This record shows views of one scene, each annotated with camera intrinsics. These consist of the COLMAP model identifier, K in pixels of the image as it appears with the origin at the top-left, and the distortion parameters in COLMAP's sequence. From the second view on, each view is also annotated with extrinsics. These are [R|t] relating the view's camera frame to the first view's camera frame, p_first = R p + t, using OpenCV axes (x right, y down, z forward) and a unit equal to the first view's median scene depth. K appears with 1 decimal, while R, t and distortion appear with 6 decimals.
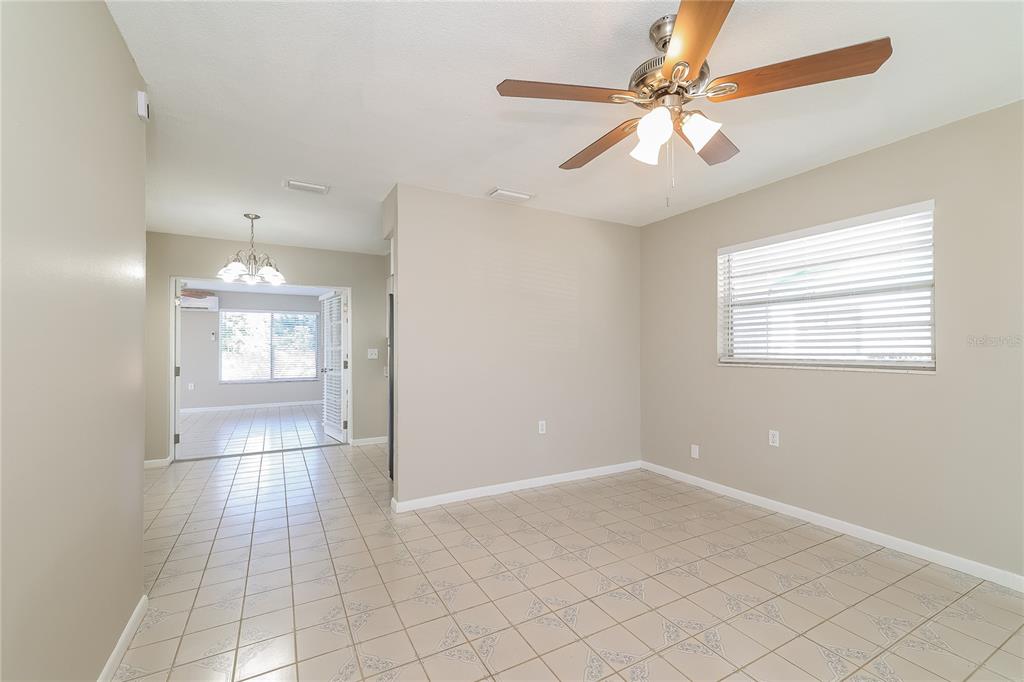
lens RADIAL K [[426.1, 0, 507.2], [0, 426.1, 347.1], [0, 0, 1]] dist [0.001356, 0.000102]
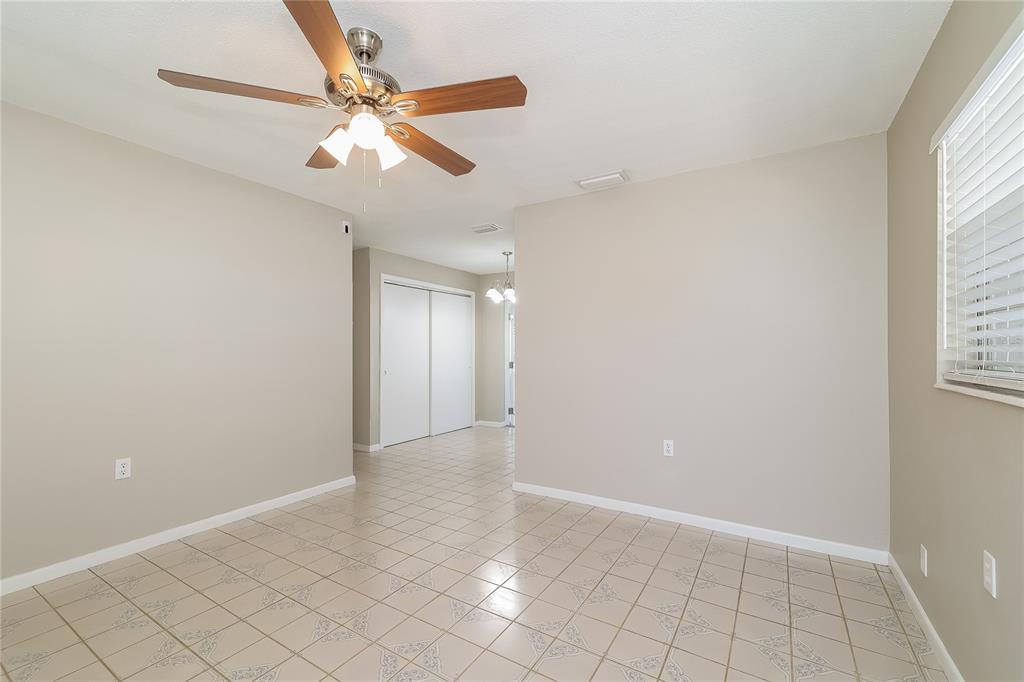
lens RADIAL K [[426.1, 0, 507.2], [0, 426.1, 347.1], [0, 0, 1]] dist [0.001356, 0.000102]
pose [[0.485753, -0.004643, -0.874084, 0.639518], [0.002196, 0.999989, -0.004092, 0.001342], [0.874093, 0.000068, 0.485758, 0.349723]]
